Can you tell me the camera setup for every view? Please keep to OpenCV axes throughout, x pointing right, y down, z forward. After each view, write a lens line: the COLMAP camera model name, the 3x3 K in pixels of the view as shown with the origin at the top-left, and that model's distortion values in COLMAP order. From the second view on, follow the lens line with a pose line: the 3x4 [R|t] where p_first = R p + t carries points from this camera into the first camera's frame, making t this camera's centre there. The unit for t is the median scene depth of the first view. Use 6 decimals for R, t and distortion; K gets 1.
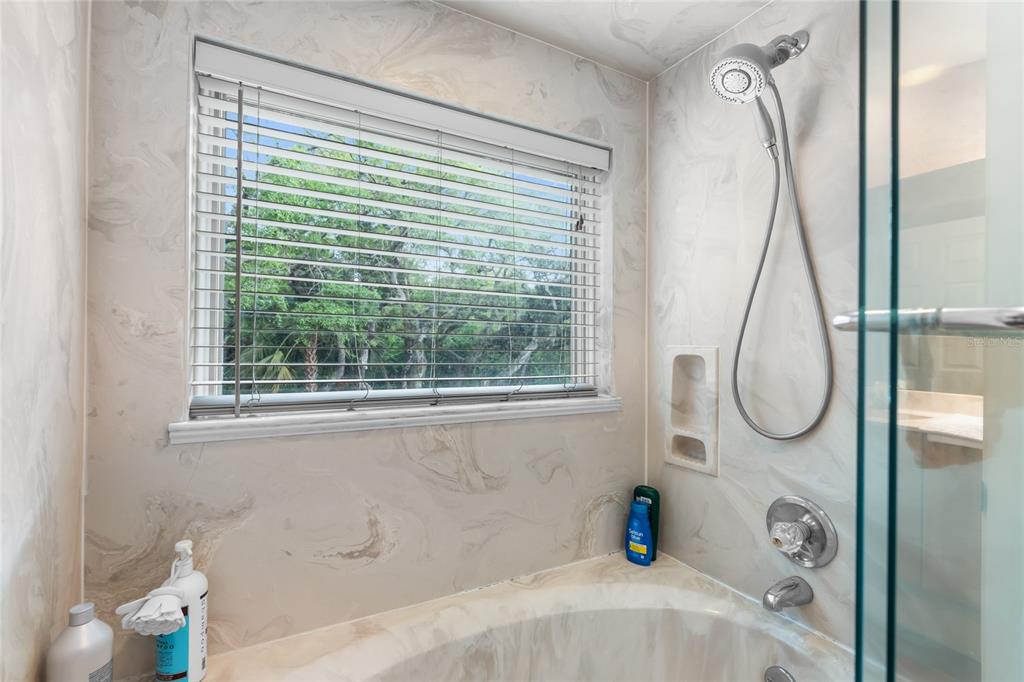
lens RADIAL K [[462.8, 0, 482.8], [0, 462.8, 342.6], [0, 0, 1]] dist [-0.001152, 0.000892]
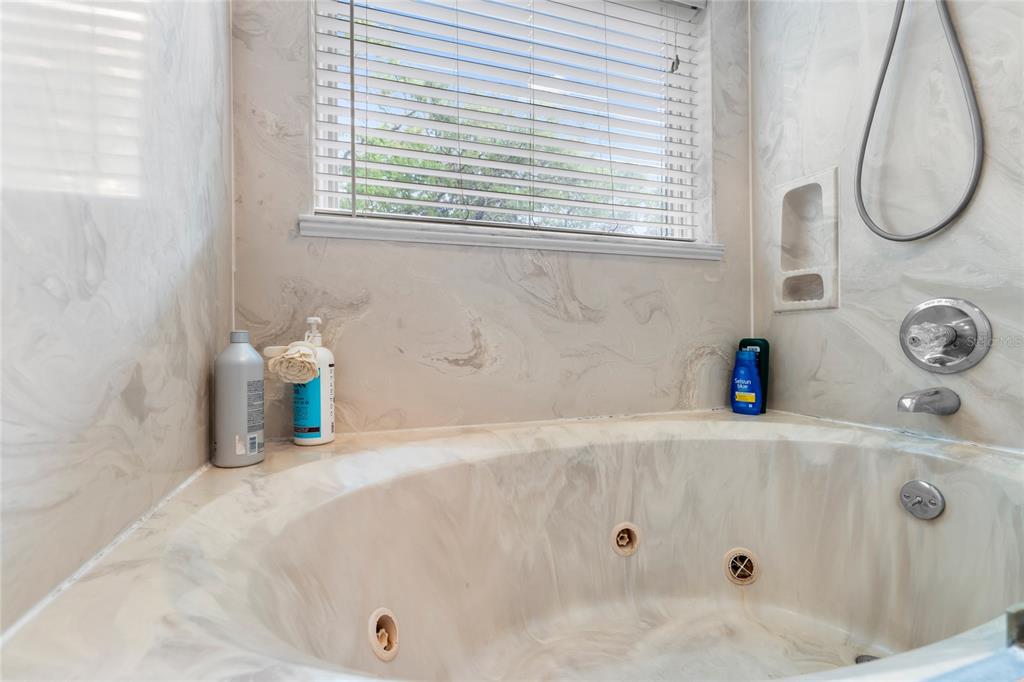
lens RADIAL K [[462.8, 0, 485.8], [0, 462.8, 342.9], [0, 0, 1]] dist [-0.001152, 0.000892]
pose [[0.987249, -0.016792, -0.158296, -0.047976], [0.018047, 0.999816, 0.006490, 0.385291], [0.158158, -0.009264, 0.987370, -0.029114]]
